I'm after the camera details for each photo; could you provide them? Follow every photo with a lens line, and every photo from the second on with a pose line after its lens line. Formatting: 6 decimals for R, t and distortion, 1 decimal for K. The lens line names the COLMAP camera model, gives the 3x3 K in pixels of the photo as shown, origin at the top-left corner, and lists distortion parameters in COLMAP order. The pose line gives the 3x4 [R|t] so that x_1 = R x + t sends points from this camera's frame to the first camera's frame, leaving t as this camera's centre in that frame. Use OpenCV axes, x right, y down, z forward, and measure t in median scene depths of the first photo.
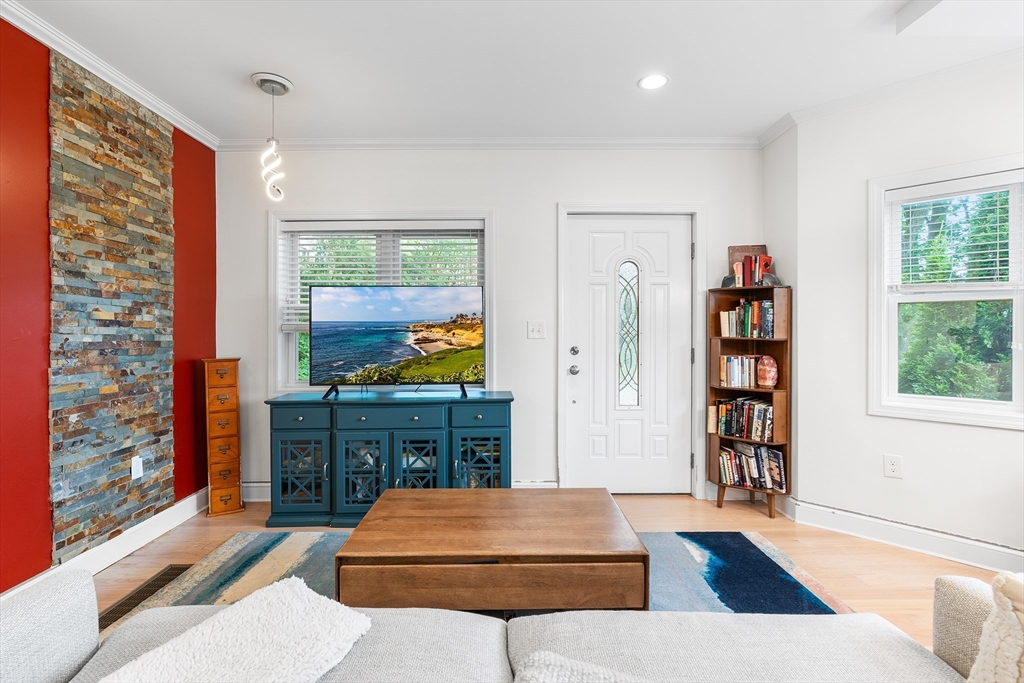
lens RADIAL K [[468.5, 0, 509.0], [0, 468.5, 336.1], [0, 0, 1]] dist [-0.011750, 0.003431]
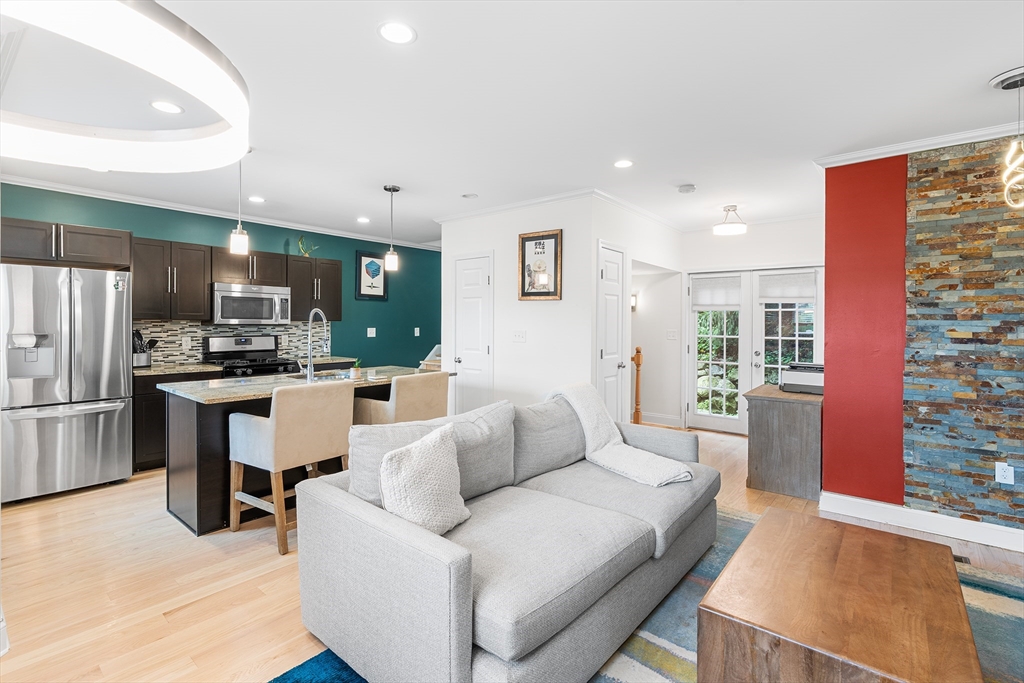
lens RADIAL K [[468.5, 0, 519.2], [0, 468.5, 324.5], [0, 0, 1]] dist [-0.011750, 0.003431]
pose [[-0.640769, 0.000992, -0.767733, 0.670673], [-0.007857, 0.999938, 0.007849, -0.058175], [0.767693, 0.011062, -0.640722, 0.721321]]
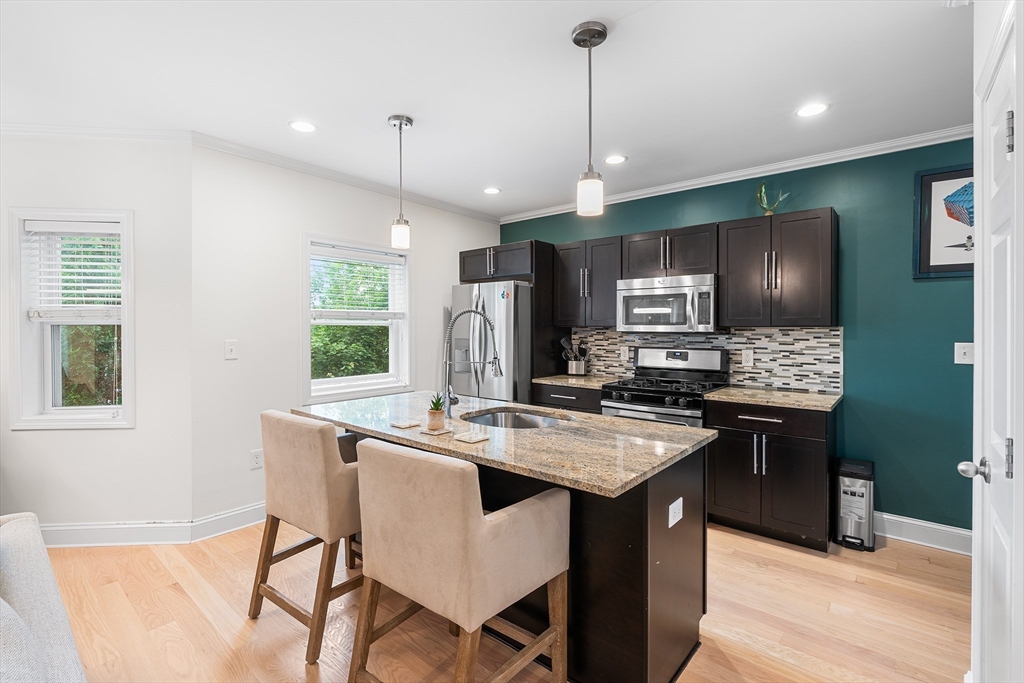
lens RADIAL K [[468.5, 0, 507.7], [0, 468.5, 330.5], [0, 0, 1]] dist [-0.011750, 0.003431]
pose [[-0.752026, -0.004852, 0.659116, -0.525978], [0.002991, 0.999937, 0.010773, -0.056541], [-0.659127, 0.010073, -0.751964, 0.065824]]
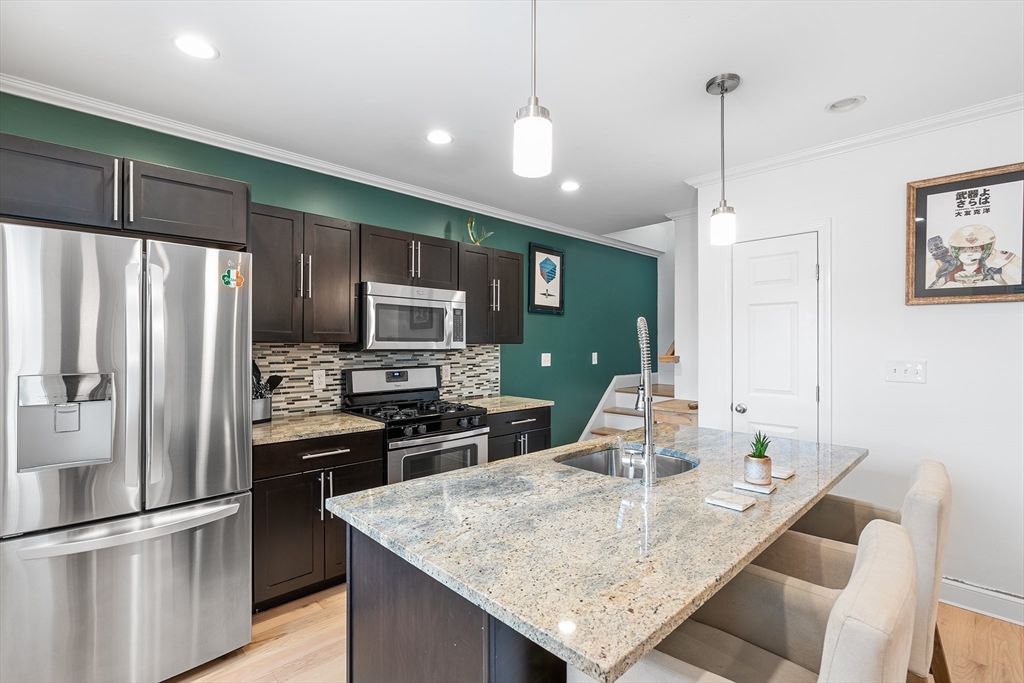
lens RADIAL K [[468.5, 0, 519.2], [0, 468.5, 340.5], [0, 0, 1]] dist [-0.011750, 0.003431]
pose [[-0.727264, -0.005858, -0.686333, 0.549577], [-0.004954, 0.999982, -0.003286, -0.056152], [0.686340, 0.001010, -0.727280, -0.183341]]
